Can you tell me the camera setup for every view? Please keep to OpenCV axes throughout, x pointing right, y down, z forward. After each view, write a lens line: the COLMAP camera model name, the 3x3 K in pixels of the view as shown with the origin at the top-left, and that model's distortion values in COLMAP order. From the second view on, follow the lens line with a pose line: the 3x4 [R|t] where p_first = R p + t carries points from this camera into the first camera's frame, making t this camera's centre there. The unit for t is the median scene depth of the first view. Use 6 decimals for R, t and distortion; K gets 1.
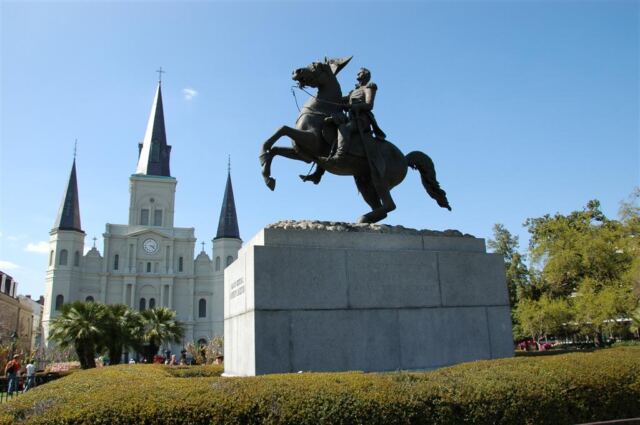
lens RADIAL K [[509.2, 0, 320.0], [0, 509.2, 212.5], [0, 0, 1]] dist [-0.149432, 0.113384]
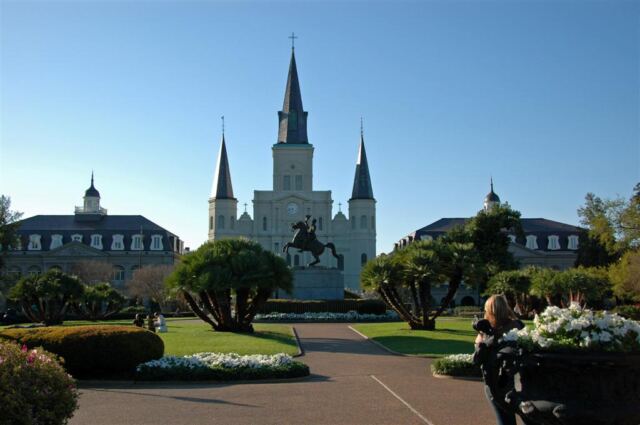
lens RADIAL K [[727.8, 0, 320.0], [0, 727.8, 212.5], [0, 0, 1]] dist [-0.007270, 0.000077]
pose [[0.947788, -0.009566, -0.318757, 0.237492], [0.054676, 0.989624, 0.132874, -0.137183], [0.314178, -0.143365, 0.938477, -0.511548]]
